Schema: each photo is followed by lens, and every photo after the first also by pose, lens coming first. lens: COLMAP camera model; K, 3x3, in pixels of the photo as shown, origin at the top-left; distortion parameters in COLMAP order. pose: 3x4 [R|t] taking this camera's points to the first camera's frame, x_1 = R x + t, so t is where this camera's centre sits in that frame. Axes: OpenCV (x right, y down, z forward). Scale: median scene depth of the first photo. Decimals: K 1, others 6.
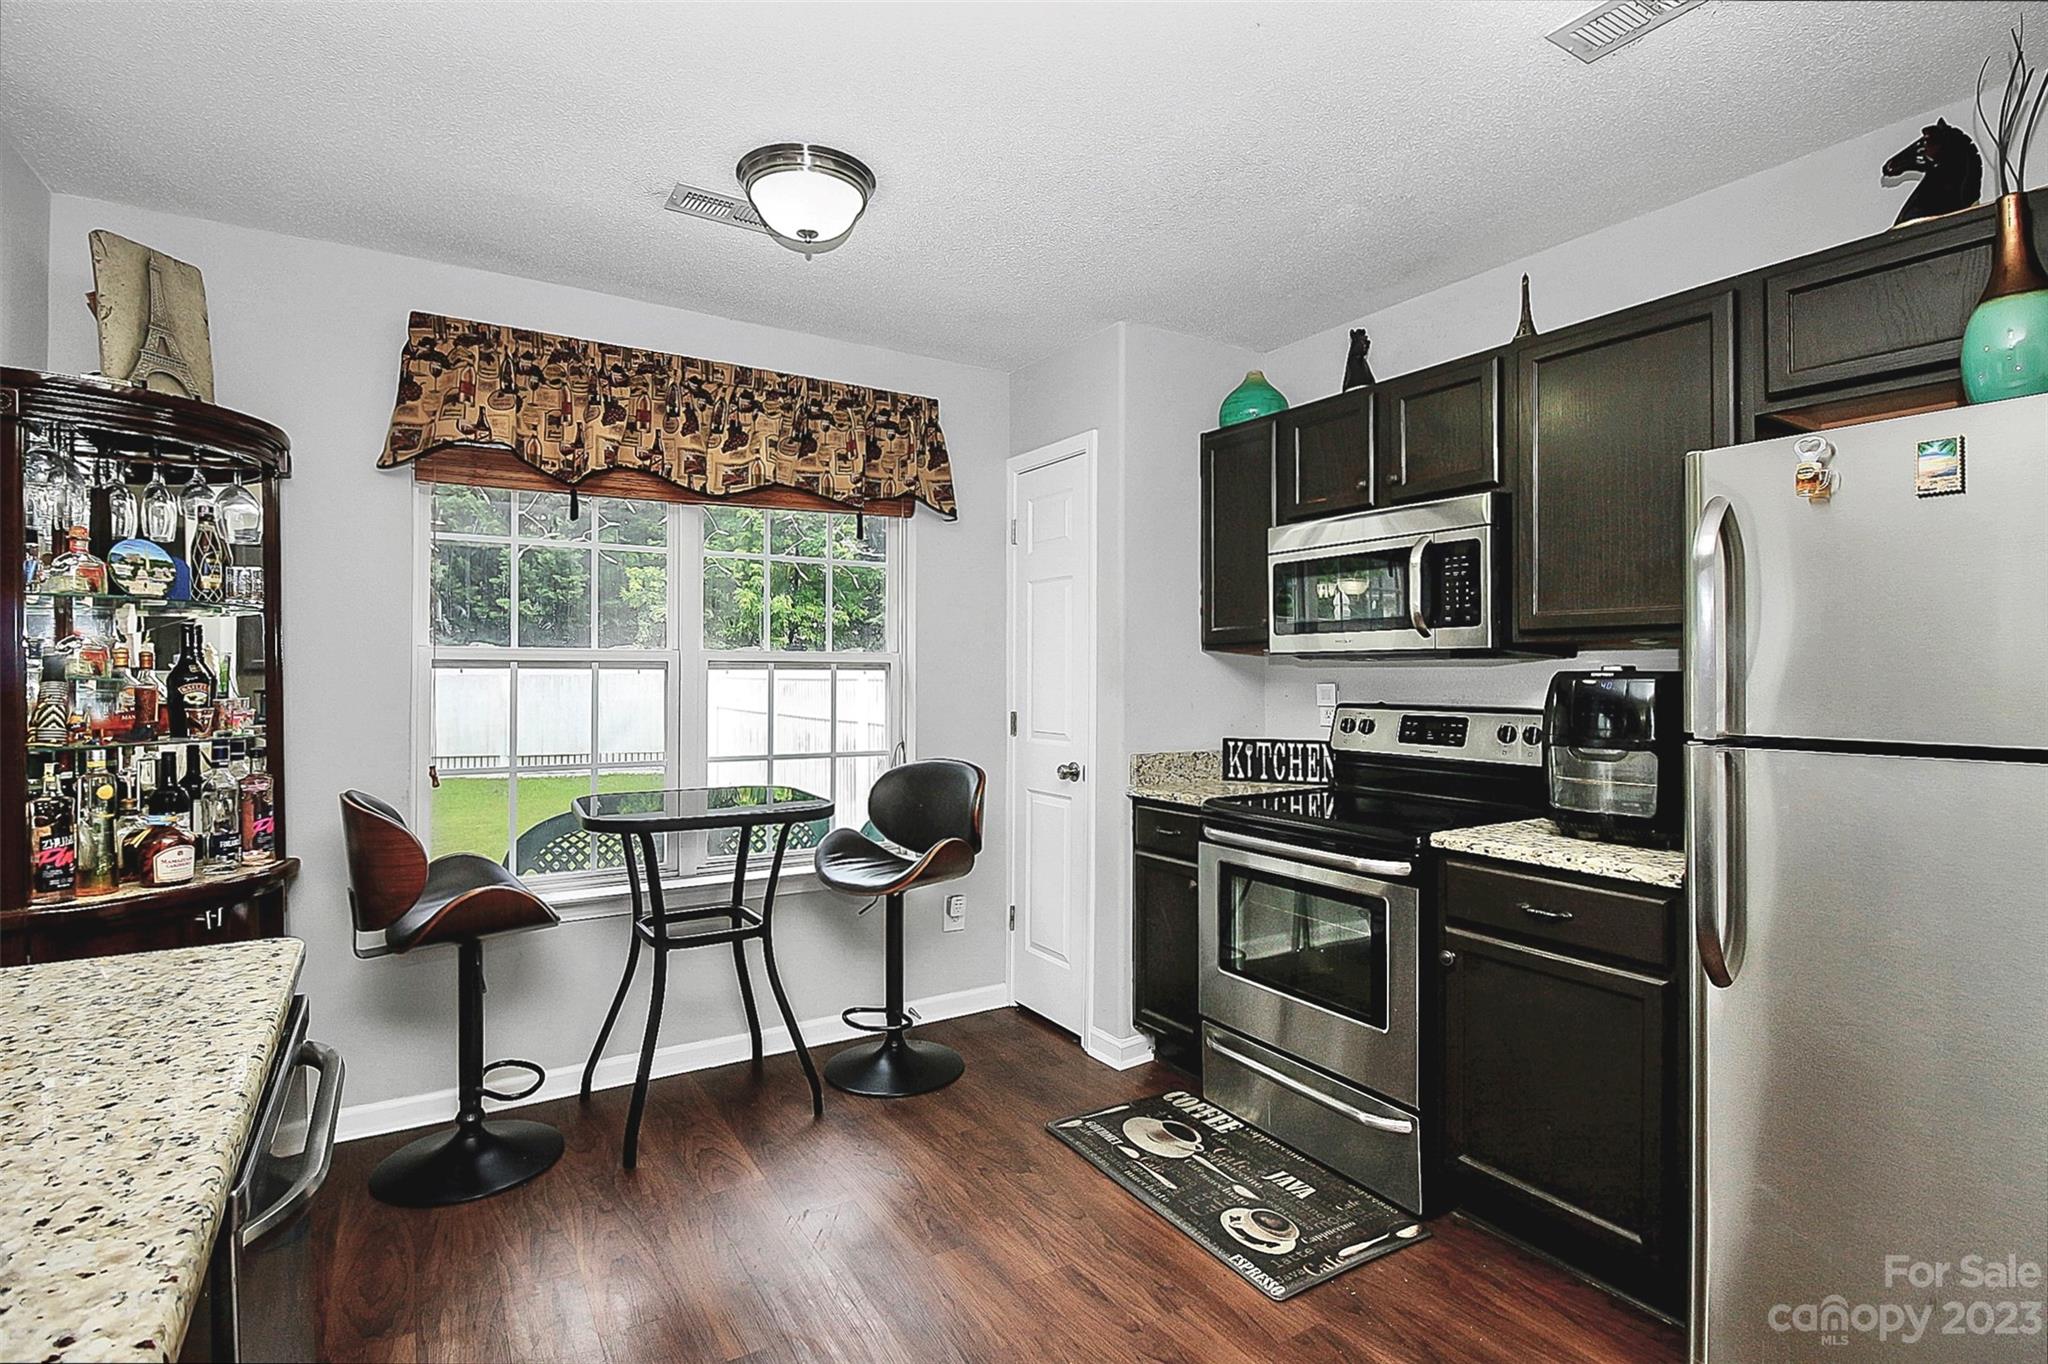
lens RADIAL K [[977.7, 0, 1011.8], [0, 977.7, 670.1], [0, 0, 1]] dist [0.019799, -0.018838]
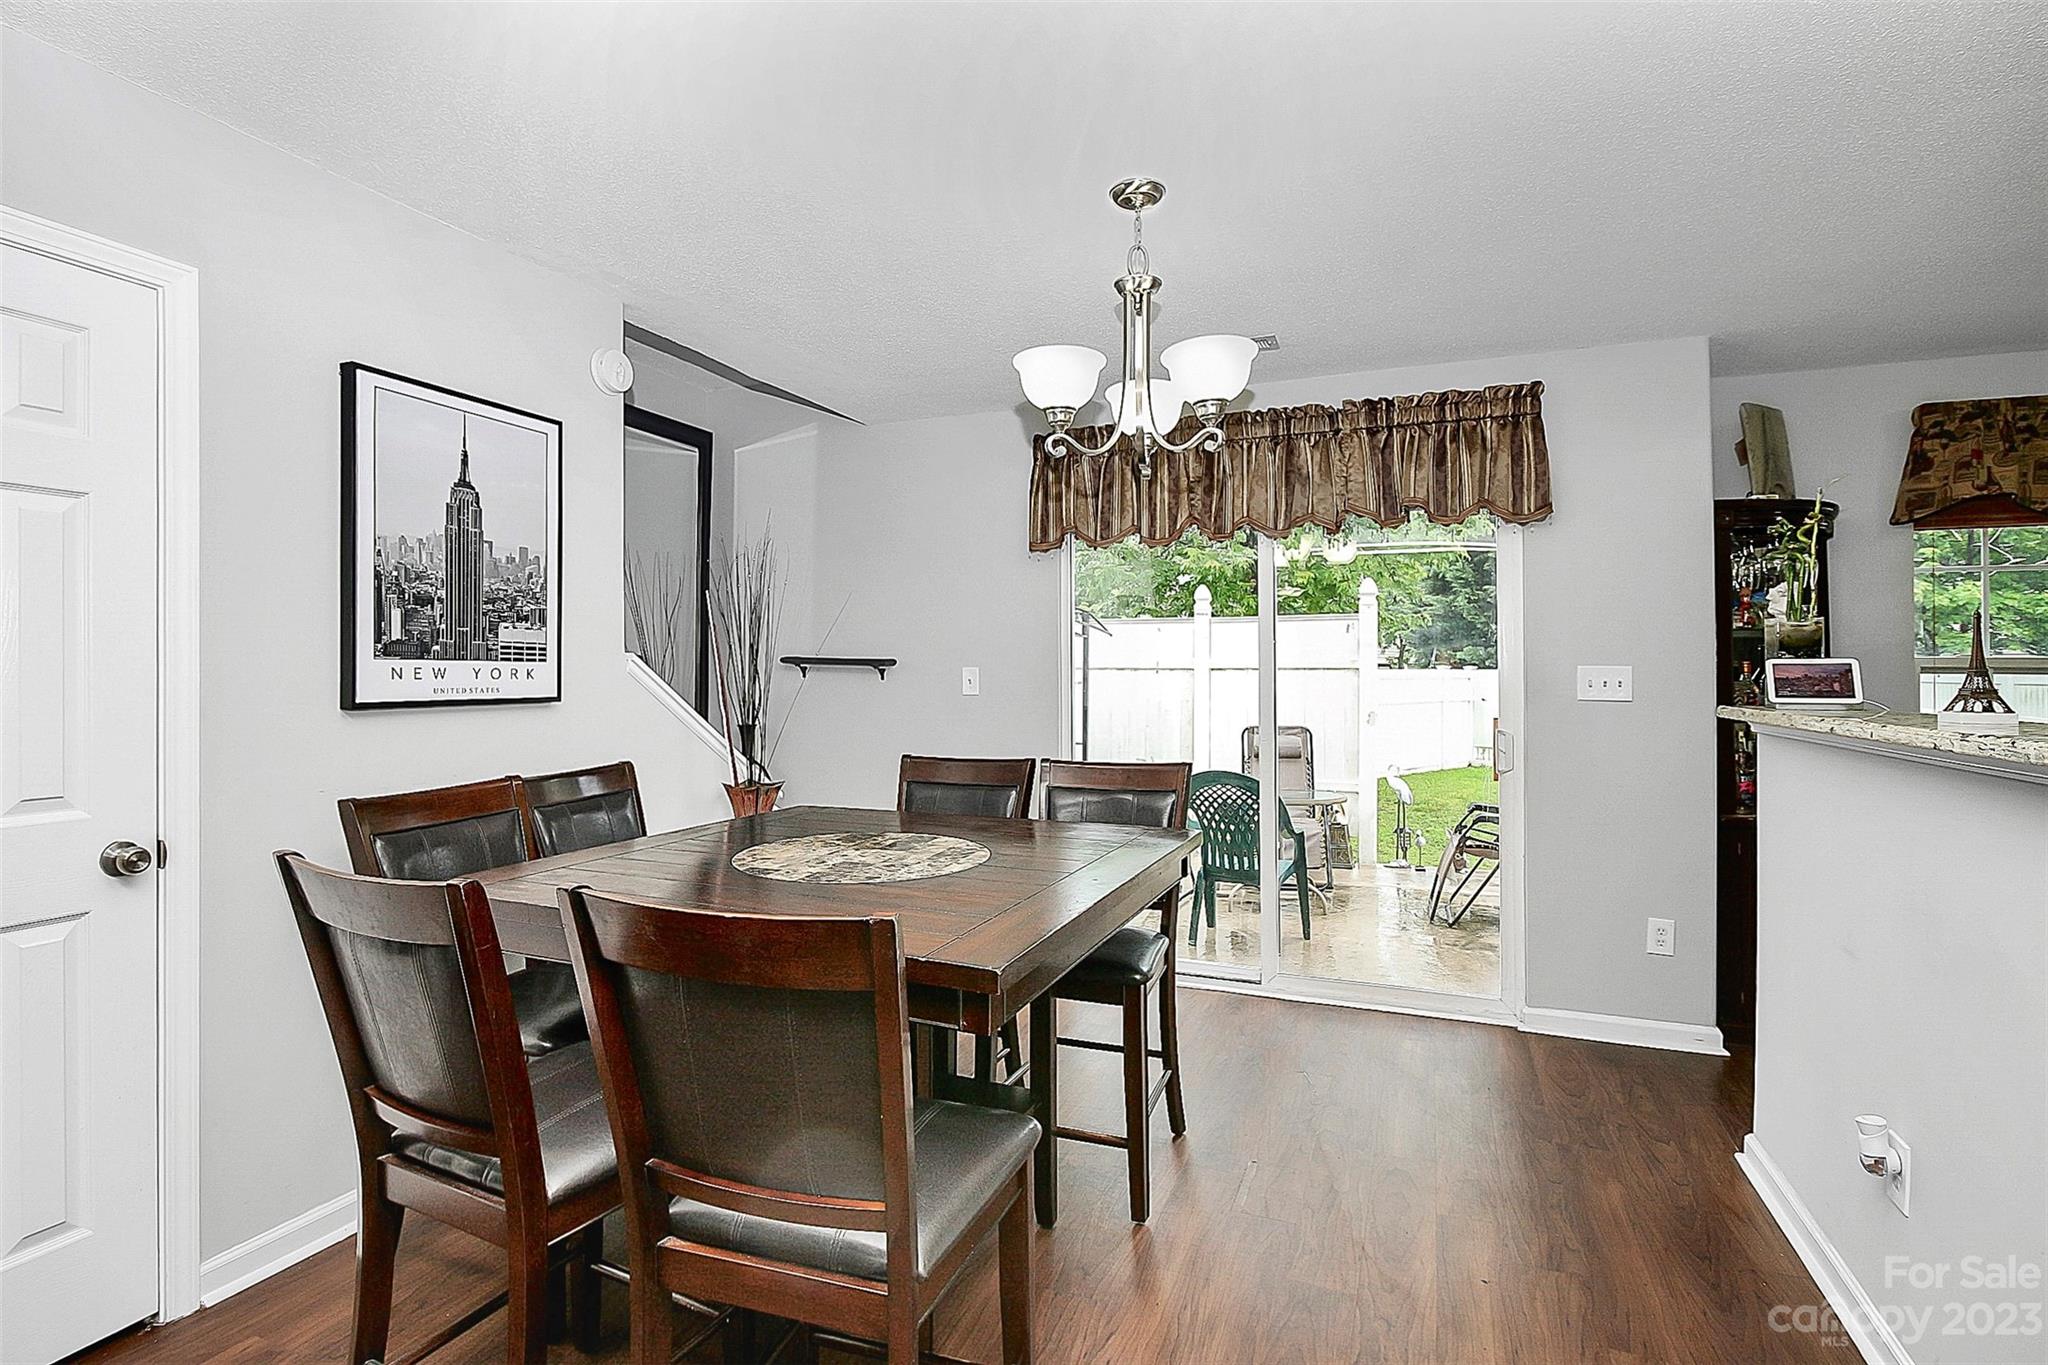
lens RADIAL K [[999.5, 0, 1023.5], [0, 999.5, 662.3], [0, 0, 1]] dist [0.022611, -0.021173]
pose [[0.601573, -0.006625, -0.798791, -0.249641], [-0.002480, 0.999945, -0.010162, -0.001412], [0.798814, 0.008094, 0.601523, -0.726288]]
